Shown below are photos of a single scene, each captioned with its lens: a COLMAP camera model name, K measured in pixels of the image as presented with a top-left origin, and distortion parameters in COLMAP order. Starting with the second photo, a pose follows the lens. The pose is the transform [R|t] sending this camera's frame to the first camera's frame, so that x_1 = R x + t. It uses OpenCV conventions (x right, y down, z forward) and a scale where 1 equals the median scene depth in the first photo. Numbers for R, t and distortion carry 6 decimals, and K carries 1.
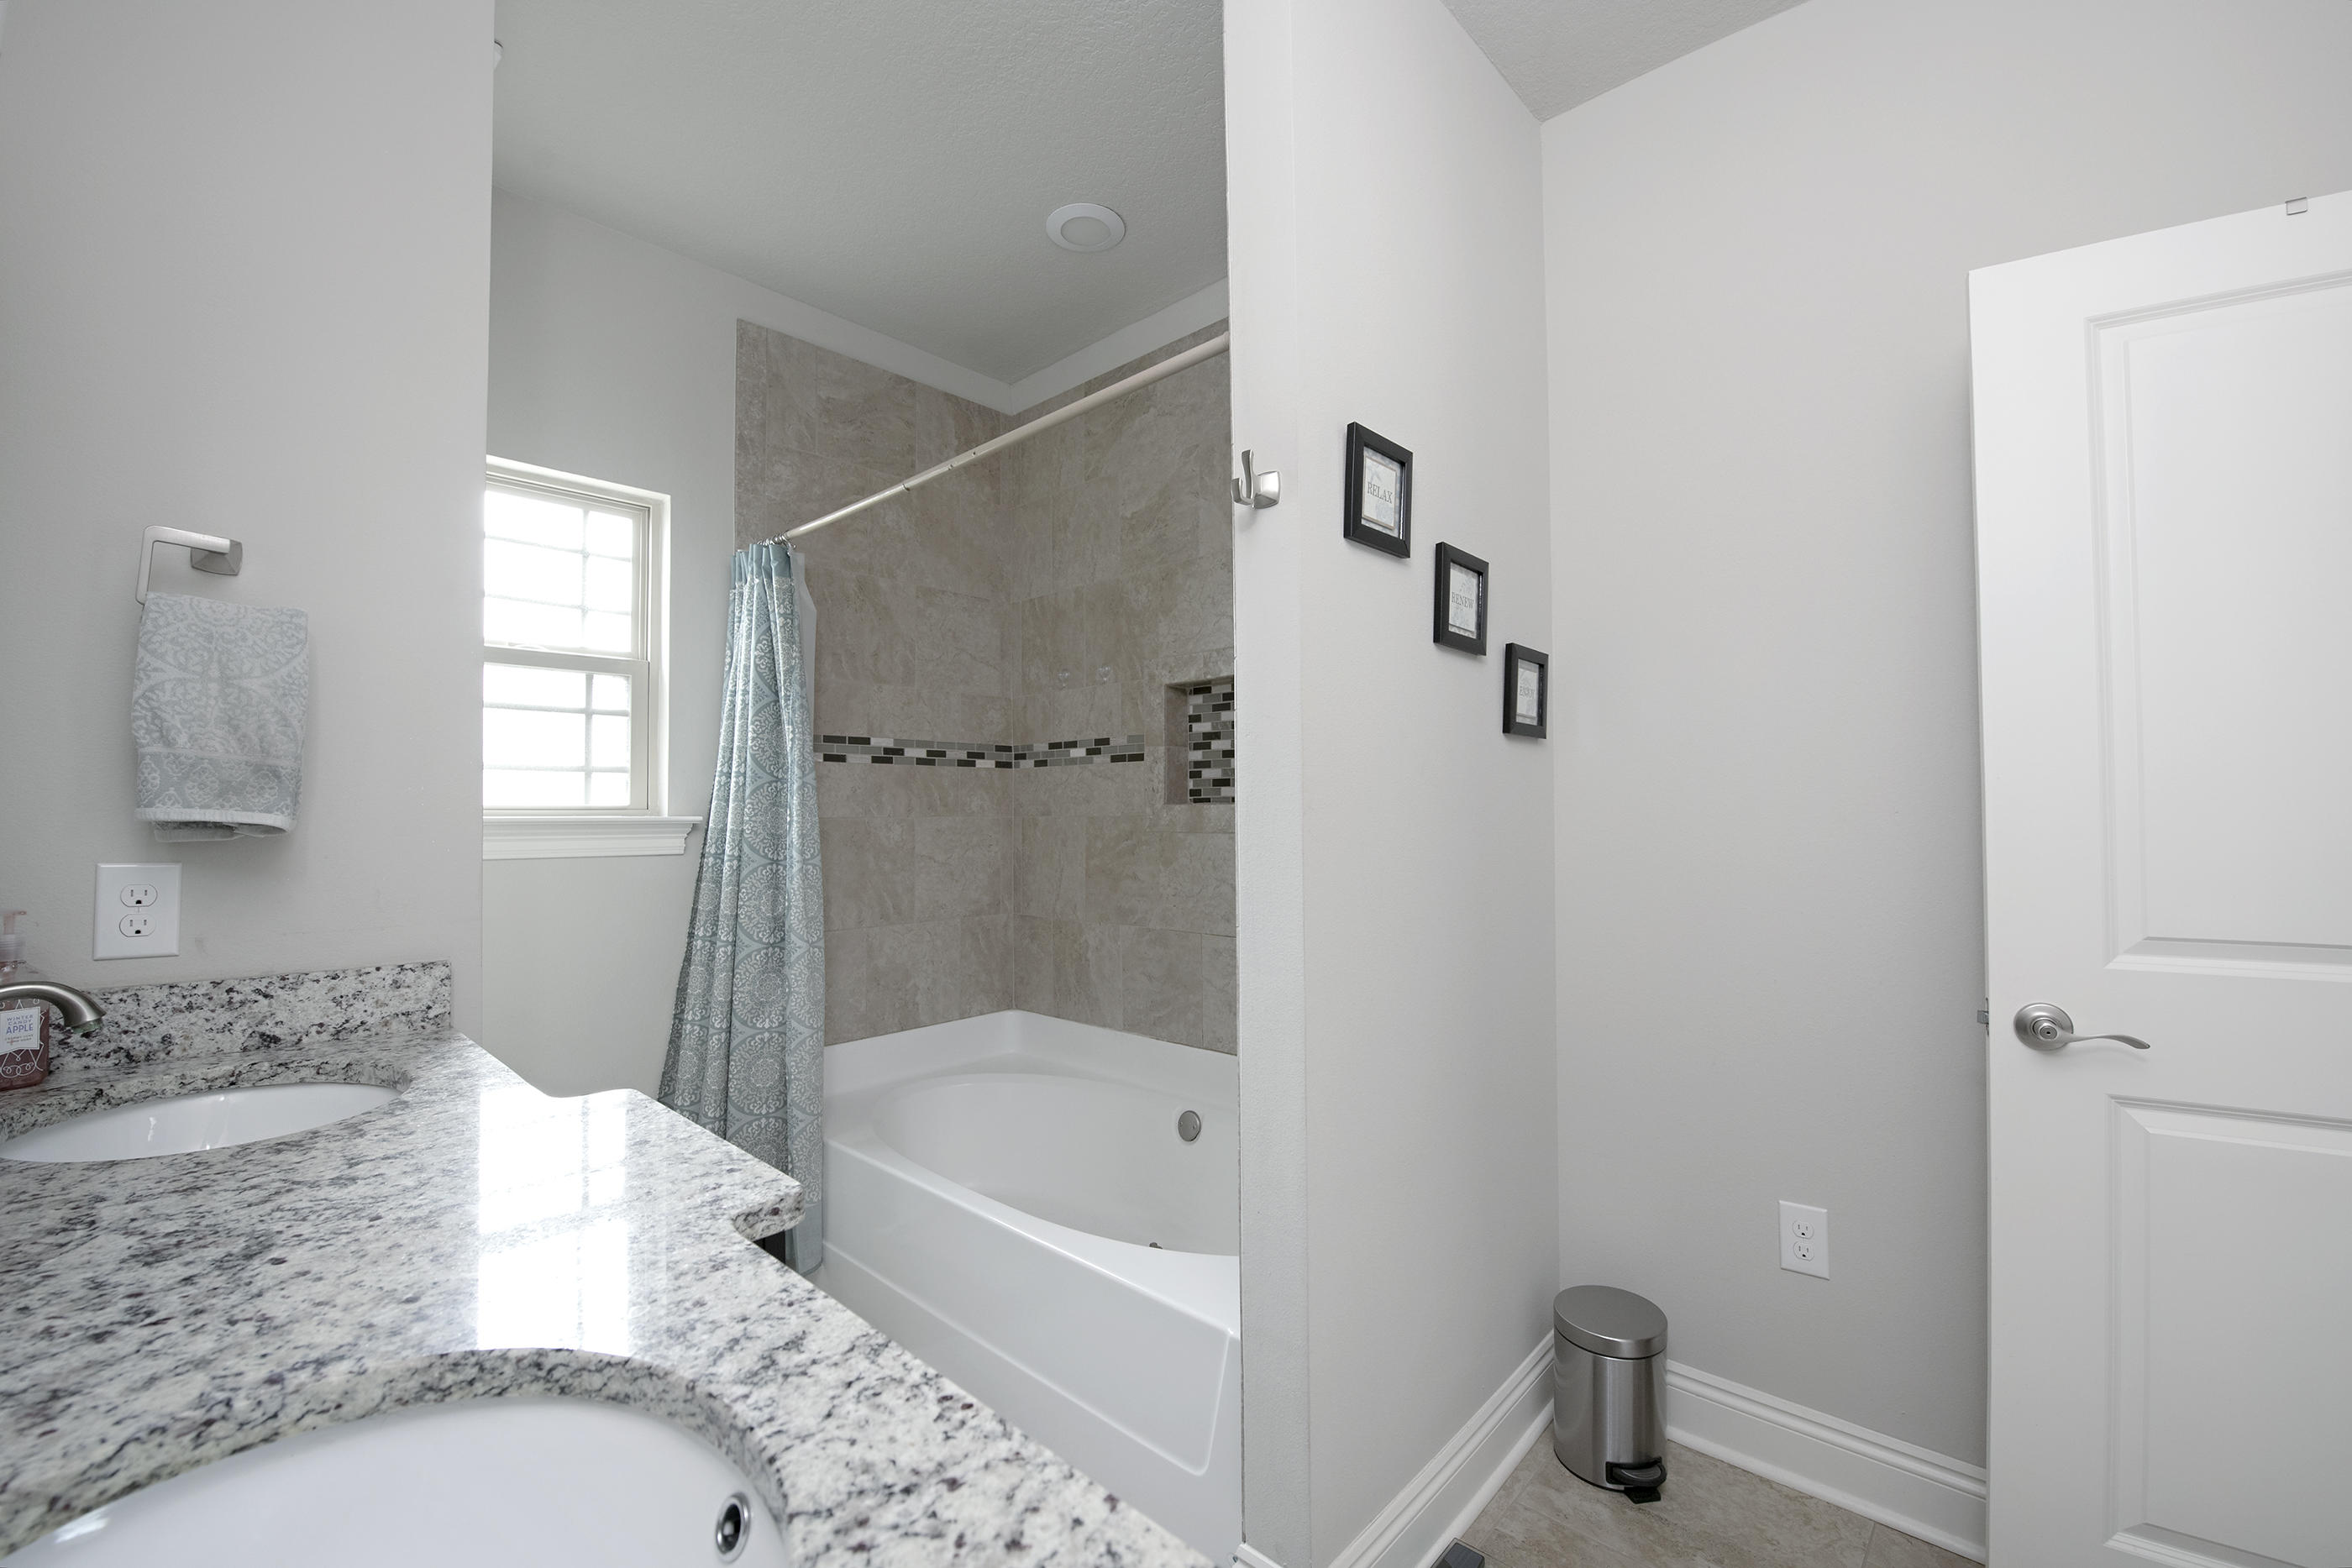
lens RADIAL K [[943.0, 0, 1176.0], [0, 943.0, 784.0], [0, 0, 1]] dist [-0.000284, -0.012864]
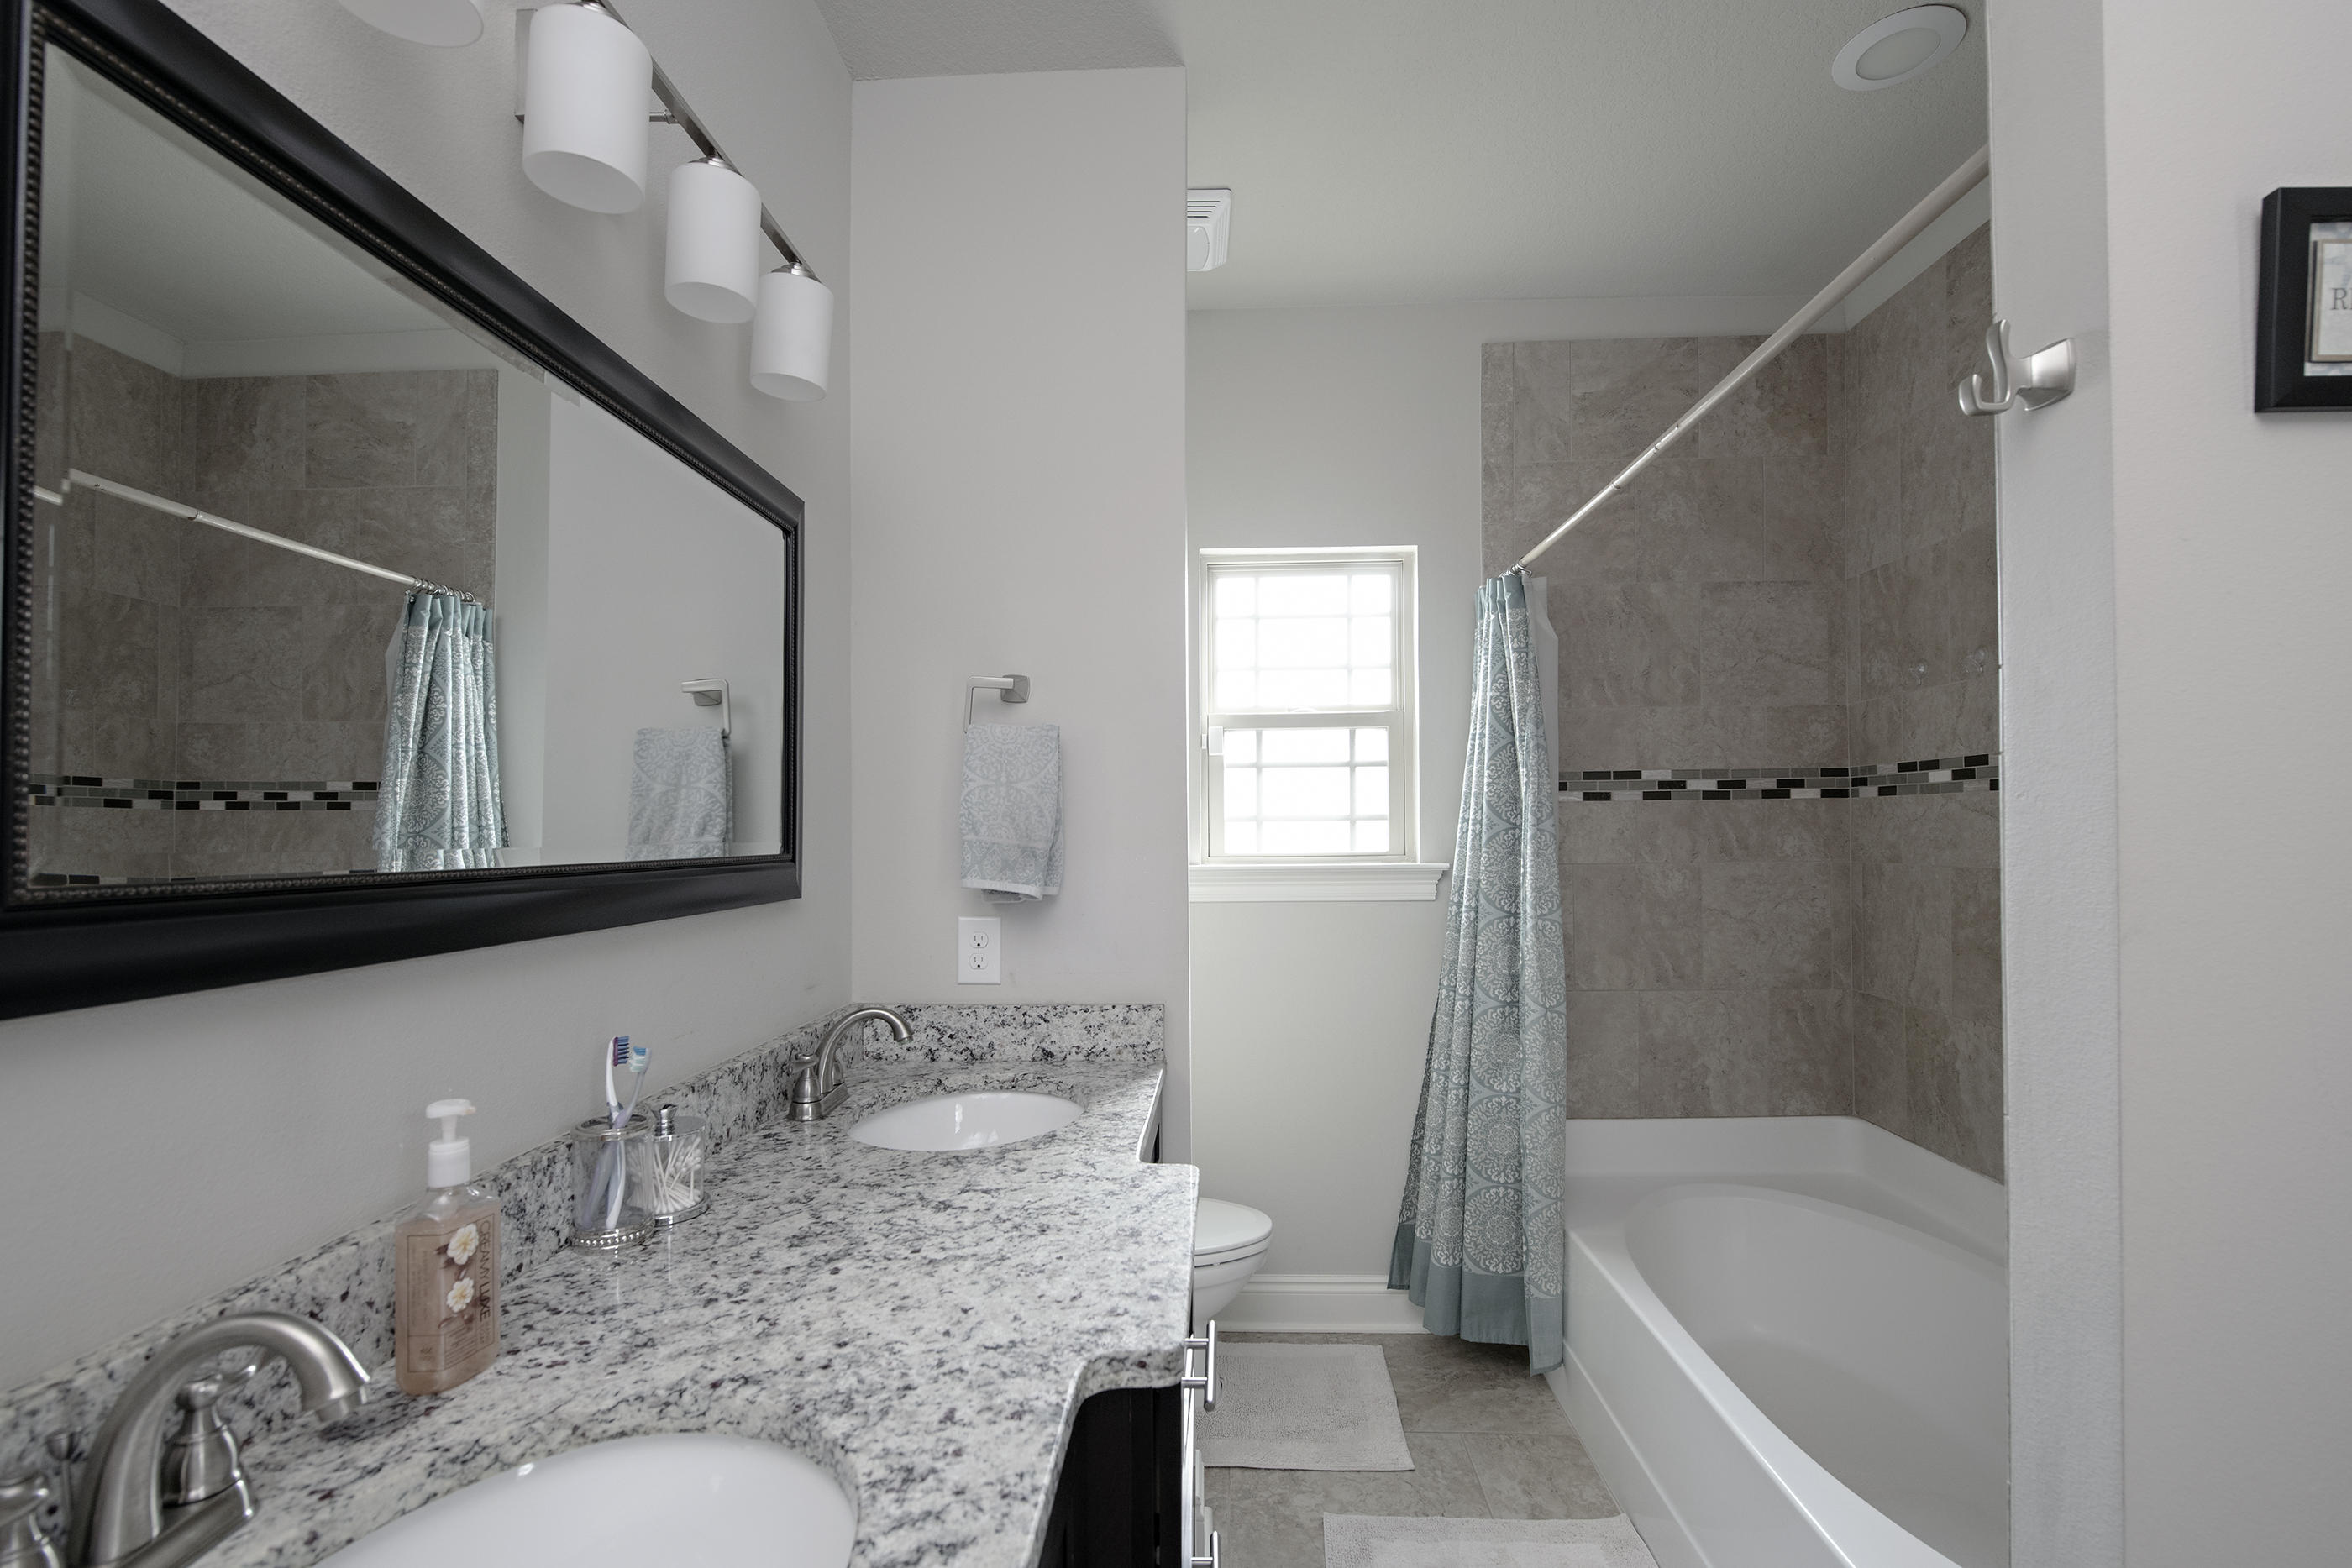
lens RADIAL K [[1020.8, 0, 1423.7], [0, 1020.8, 753.1], [0, 0, 1]] dist [0.004546, -0.009584]
pose [[0.674939, -0.020869, -0.737579, 0.263896], [0.026249, 0.999646, -0.004264, -0.075326], [0.737407, -0.016483, 0.675248, 0.249700]]
